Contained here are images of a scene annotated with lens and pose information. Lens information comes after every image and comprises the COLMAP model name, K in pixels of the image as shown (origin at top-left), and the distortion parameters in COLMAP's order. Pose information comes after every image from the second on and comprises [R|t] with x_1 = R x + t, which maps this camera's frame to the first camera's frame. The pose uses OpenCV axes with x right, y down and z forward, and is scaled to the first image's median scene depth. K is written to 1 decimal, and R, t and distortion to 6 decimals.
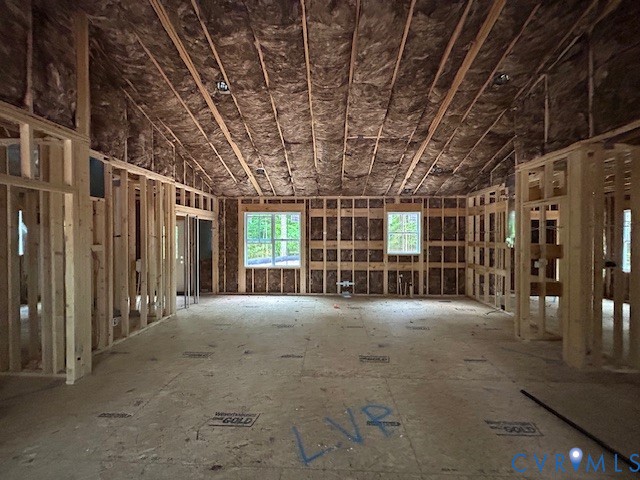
lens RADIAL K [[256.5, 0, 319.1], [0, 256.5, 239.6], [0, 0, 1]] dist [0.000927, 0.000043]
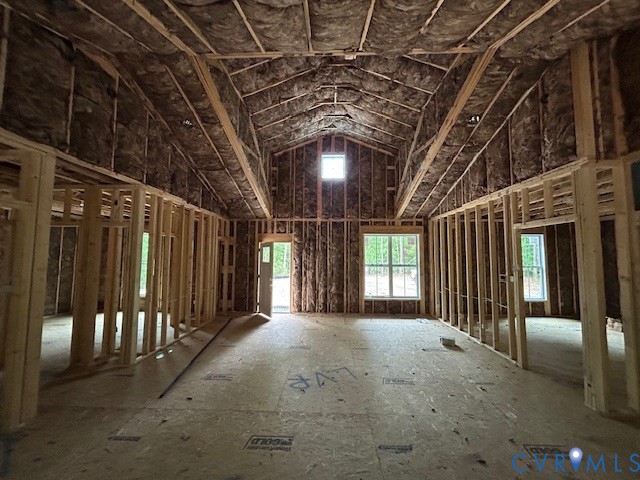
lens RADIAL K [[257.5, 0, 320.7], [0, 257.5, 238.9], [0, 0, 1]] dist [0.000765, -0.000087]
pose [[-0.999884, -0.009351, -0.012007, 0.047590], [-0.008713, 0.998599, -0.052186, -0.014450], [0.012478, -0.052075, -0.998565, 0.839694]]
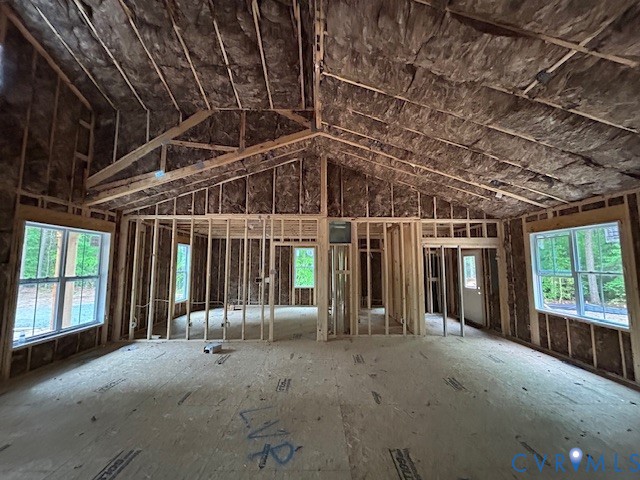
lens RADIAL K [[256.5, 0, 319.1], [0, 256.5, 239.6], [0, 0, 1]] dist [0.000927, 0.000043]
pose [[0.051070, -0.098099, -0.993865, 0.433978], [-0.015954, 0.994957, -0.099027, -0.007523], [0.998568, 0.020913, 0.049248, 0.371446]]
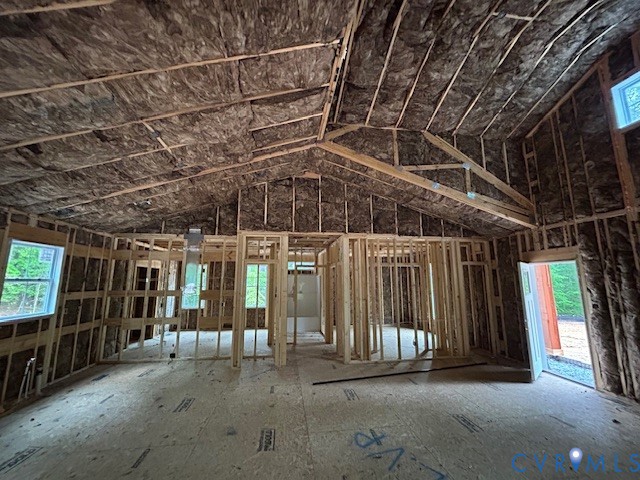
lens RADIAL K [[257.5, 0, 320.7], [0, 257.5, 238.9], [0, 0, 1]] dist [0.000765, -0.000087]
pose [[-0.182366, 0.157663, 0.970508, -0.354913], [0.014606, 0.987385, -0.157660, -0.017765], [-0.983122, -0.014576, -0.182369, 0.491241]]
